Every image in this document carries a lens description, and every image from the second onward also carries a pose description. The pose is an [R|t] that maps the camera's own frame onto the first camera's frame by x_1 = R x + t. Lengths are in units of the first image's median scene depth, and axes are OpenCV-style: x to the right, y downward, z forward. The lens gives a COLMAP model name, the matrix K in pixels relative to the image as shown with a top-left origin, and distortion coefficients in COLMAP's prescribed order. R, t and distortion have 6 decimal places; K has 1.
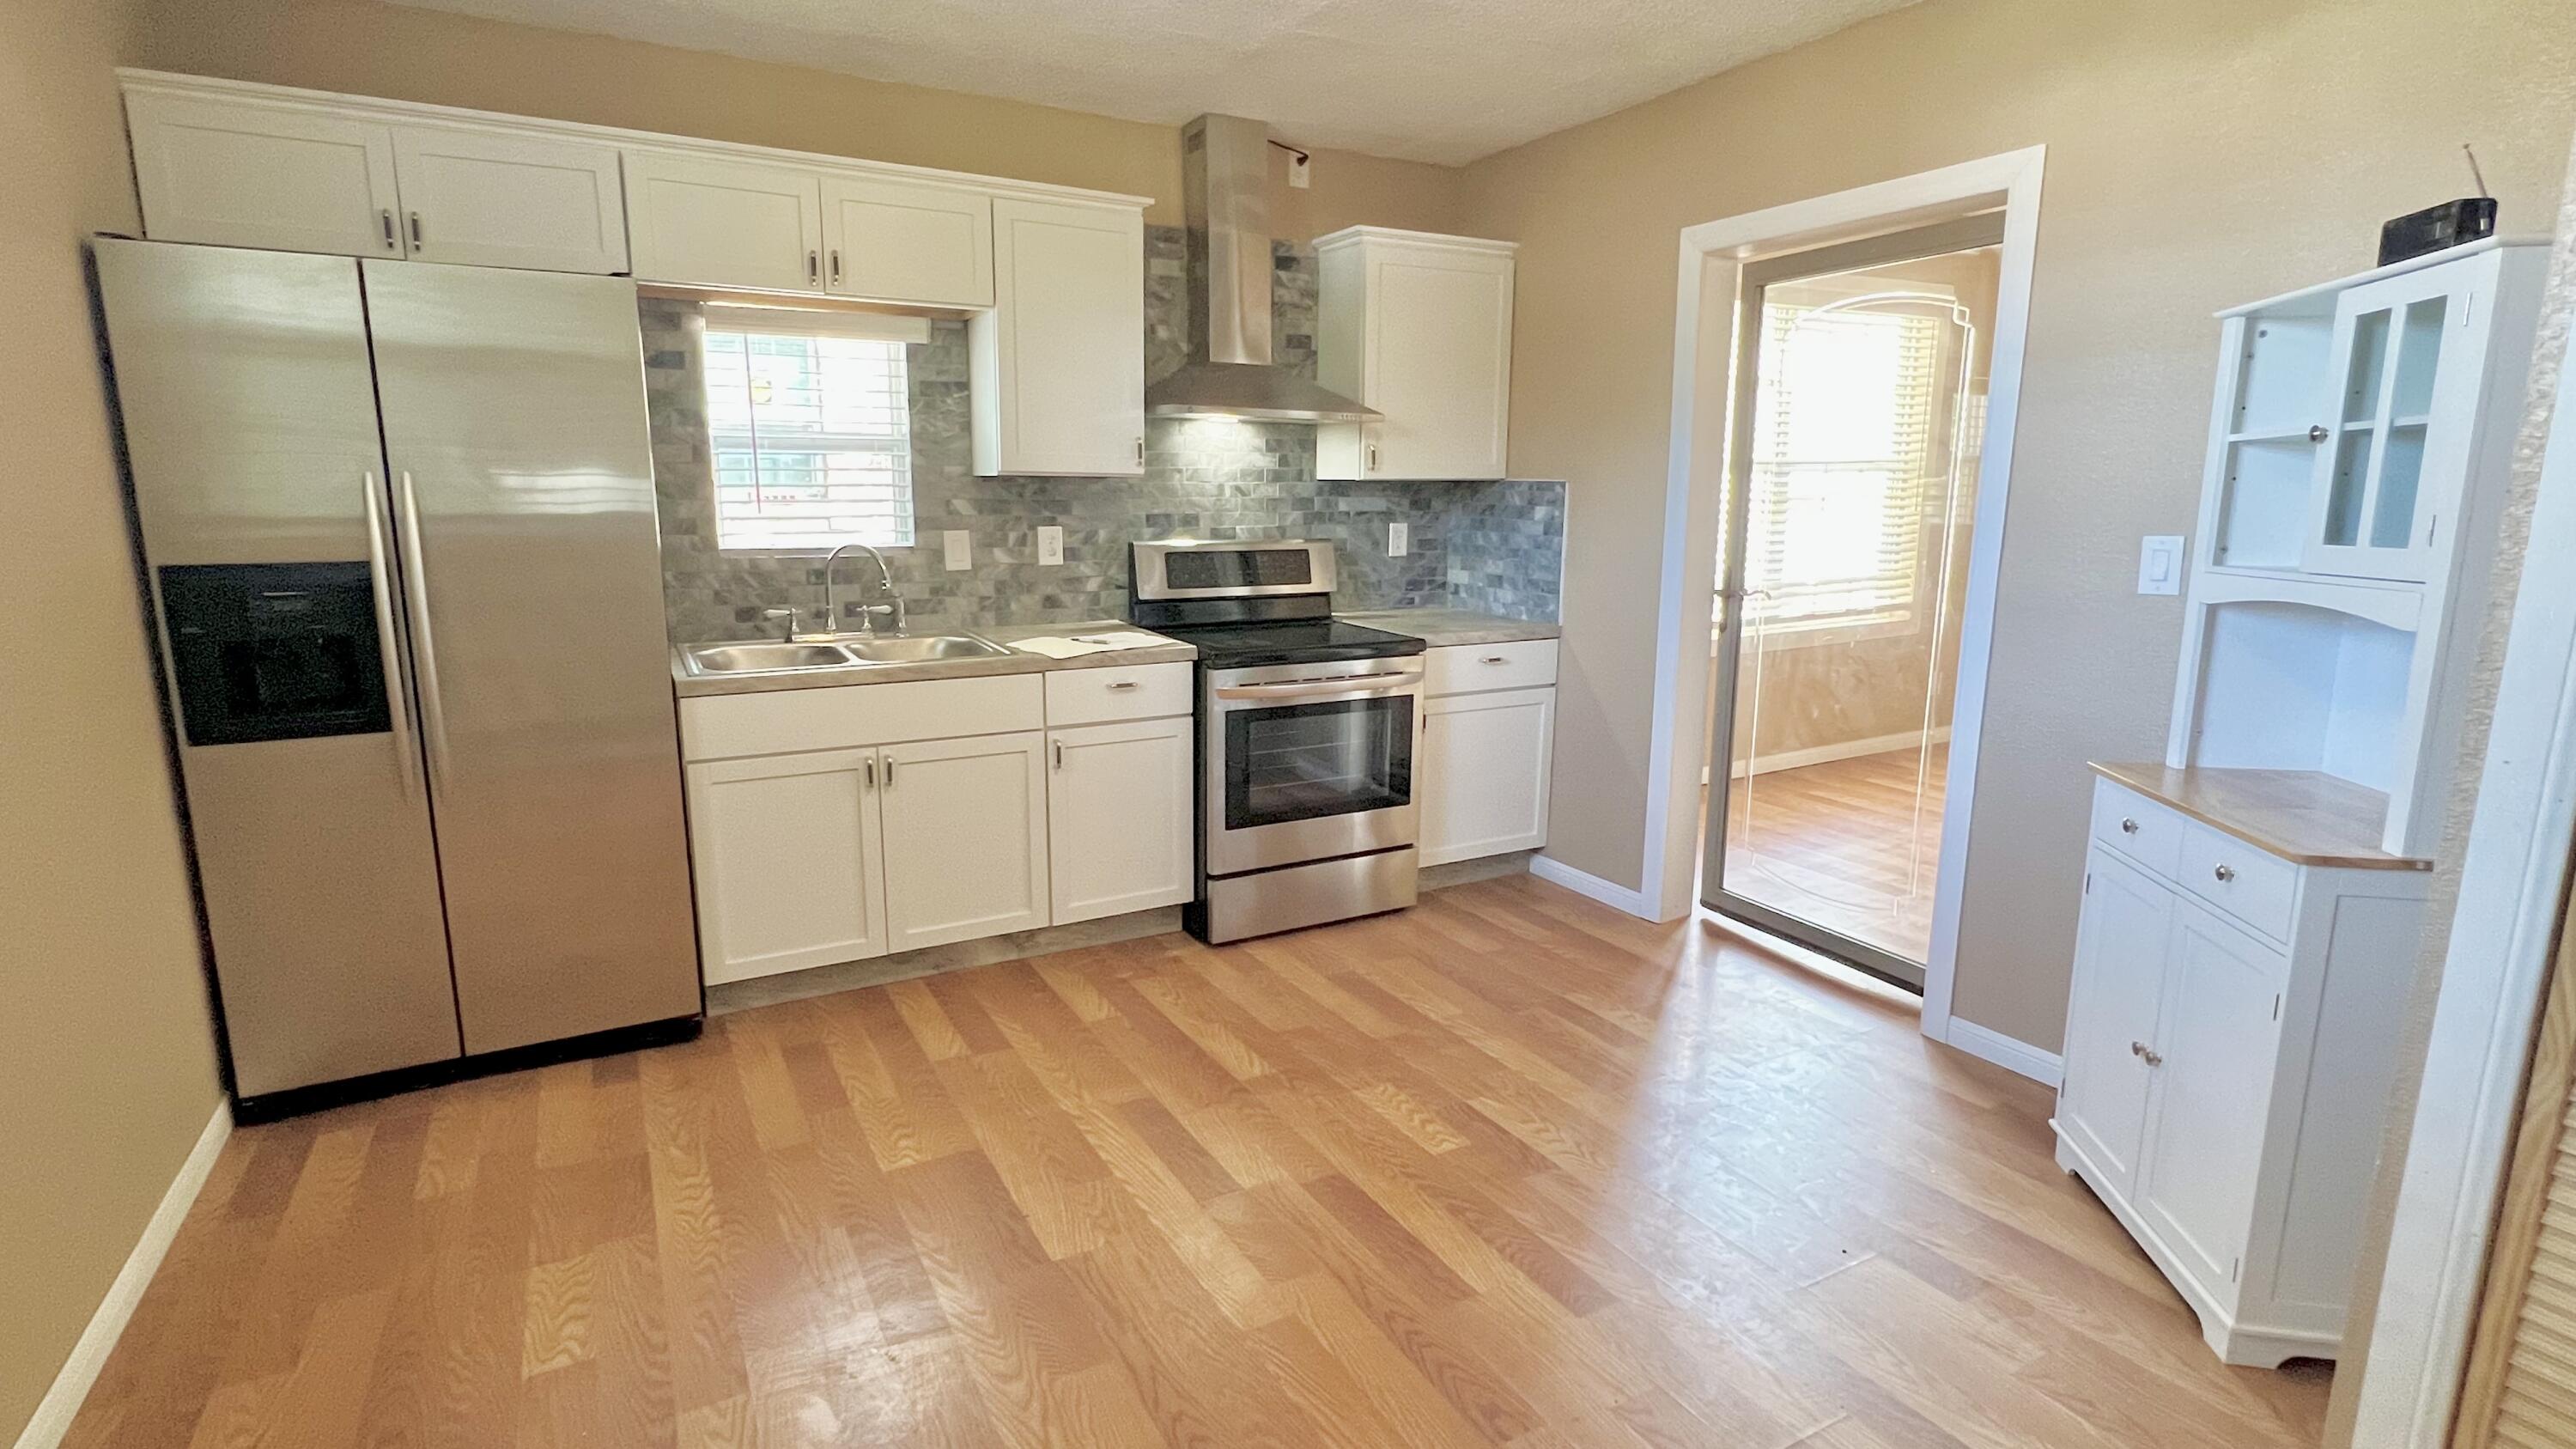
lens RADIAL K [[1225.7, 0, 1298.4], [0, 1225.7, 722.5], [0, 0, 1]] dist [-0.001455, 0.001339]
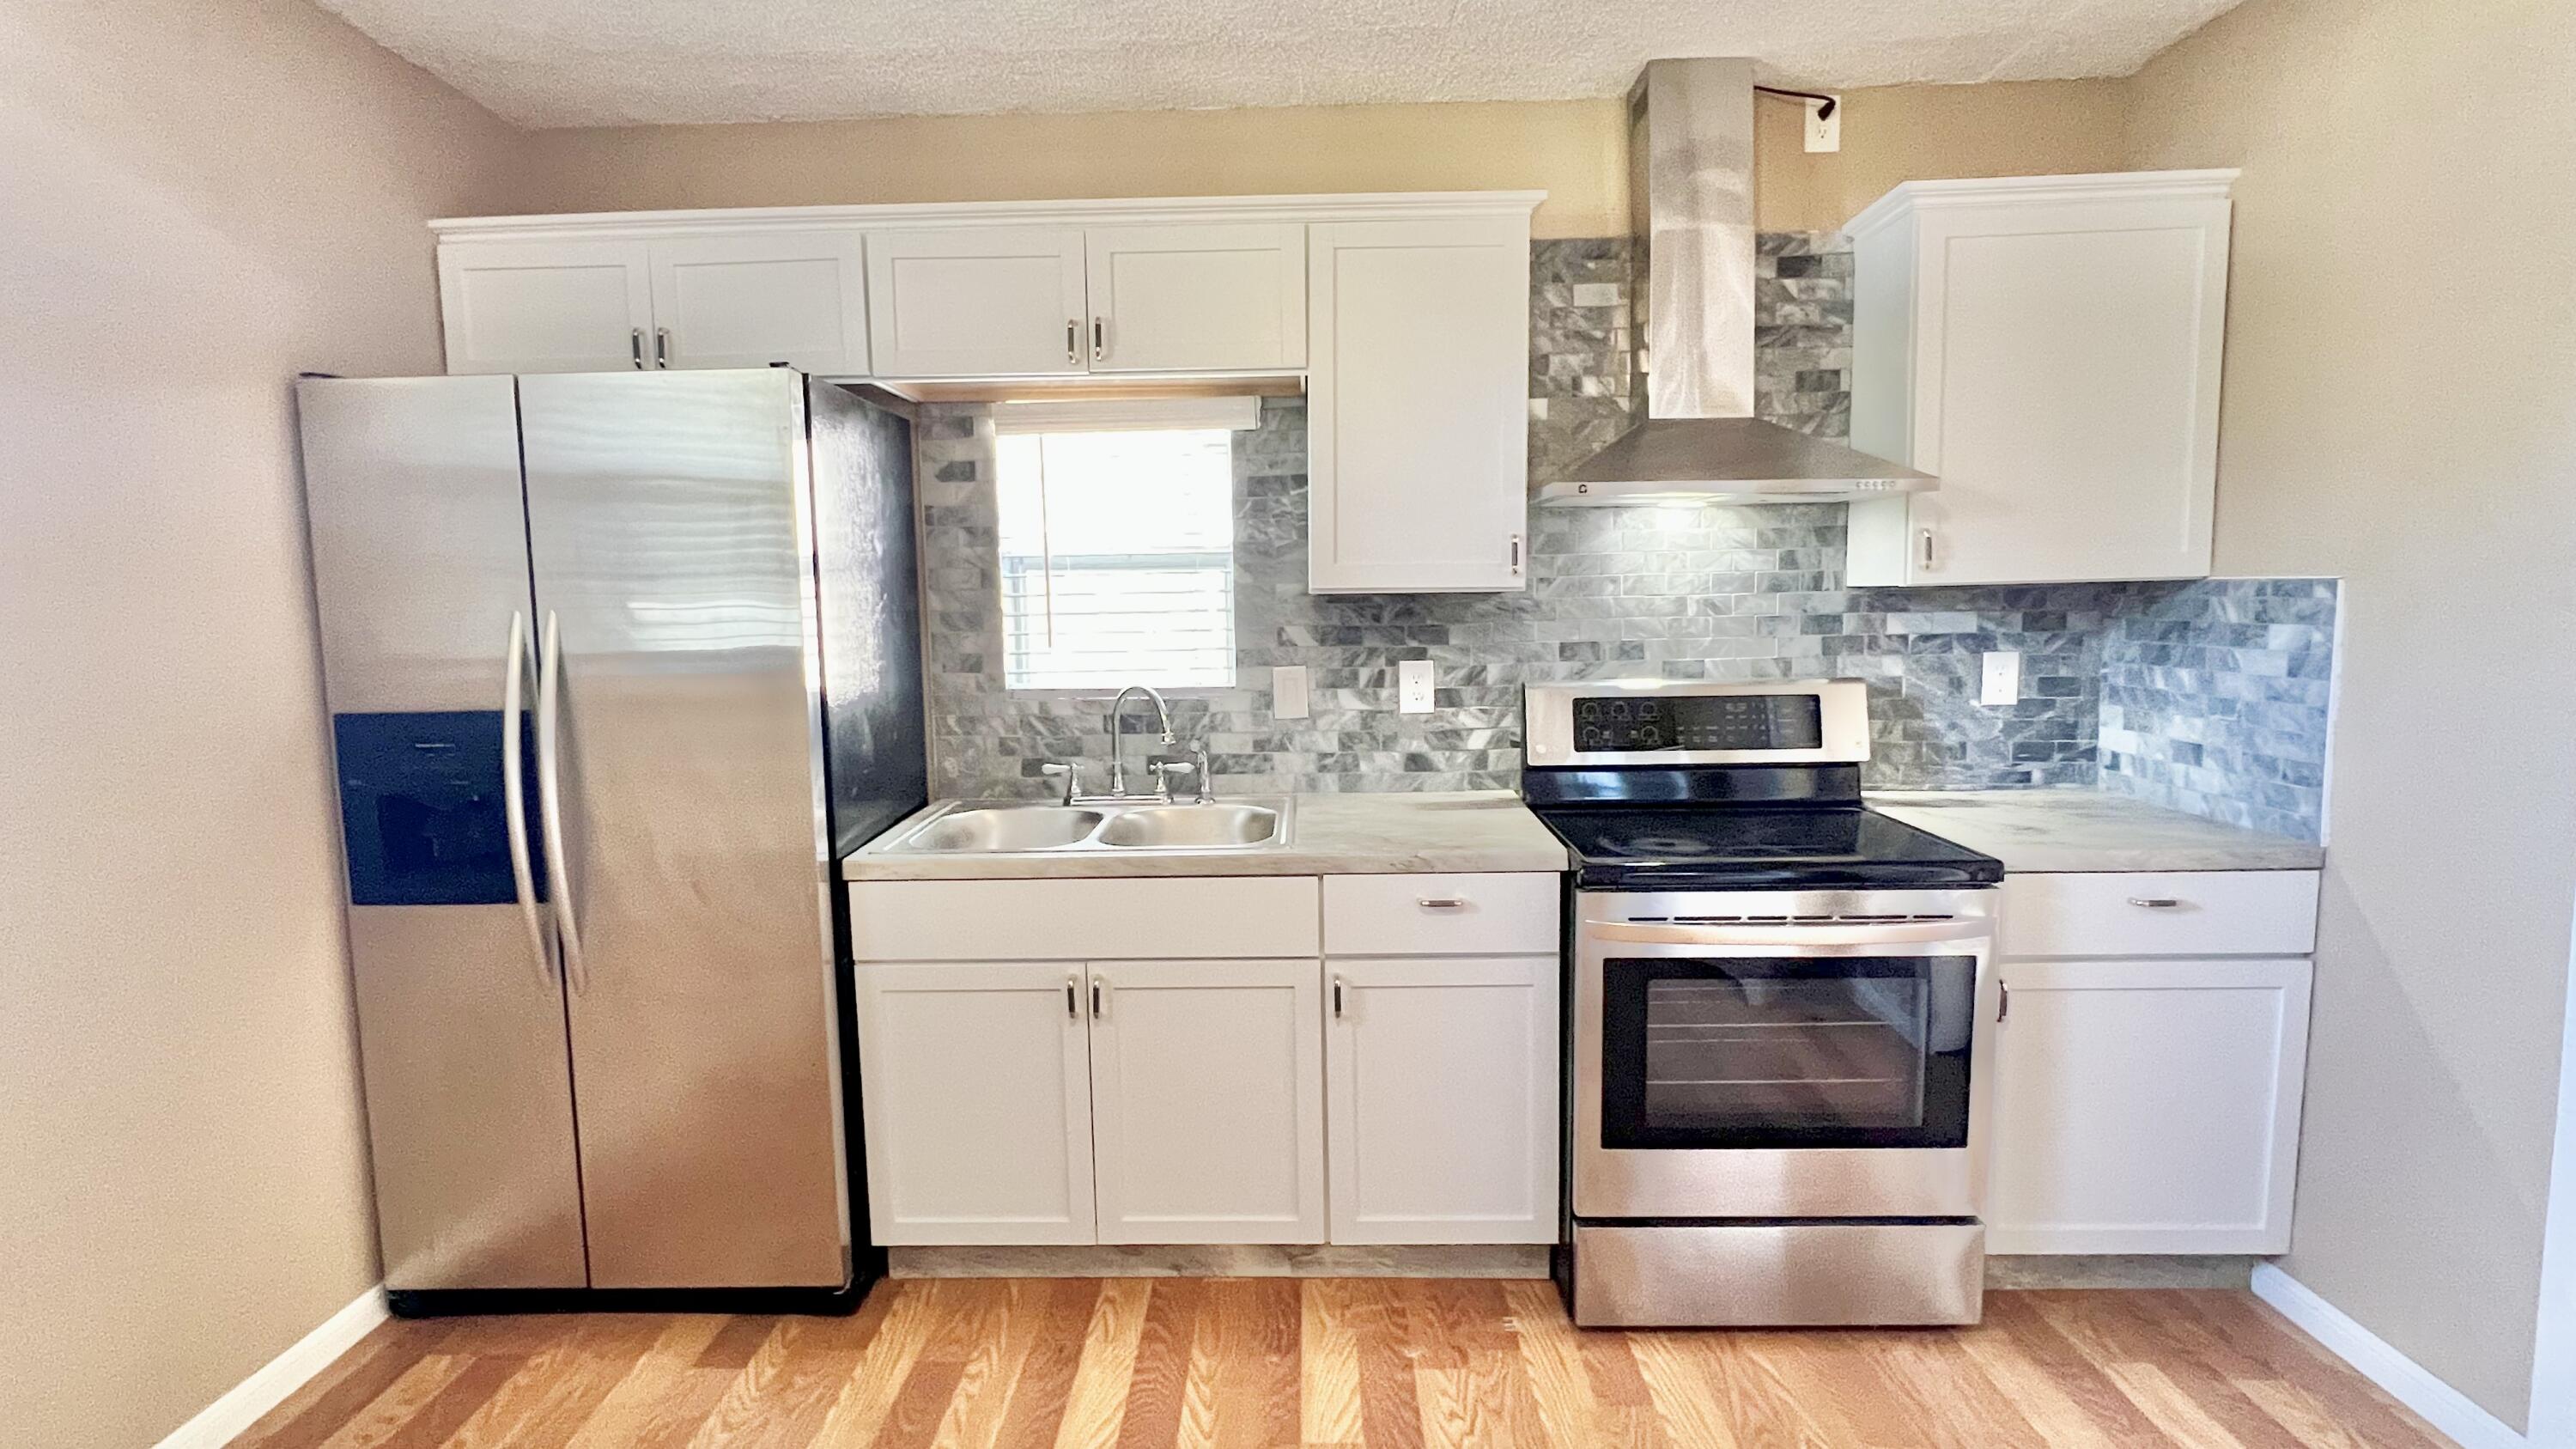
lens RADIAL K [[1225.7, 0, 1284.1], [0, 1225.7, 723.0], [0, 0, 1]] dist [-0.001455, 0.001339]
pose [[0.855687, 0.029532, -0.516651, 0.113749], [-0.076637, 0.994594, -0.070075, -0.068455], [0.511788, 0.099557, 0.853324, 0.352342]]
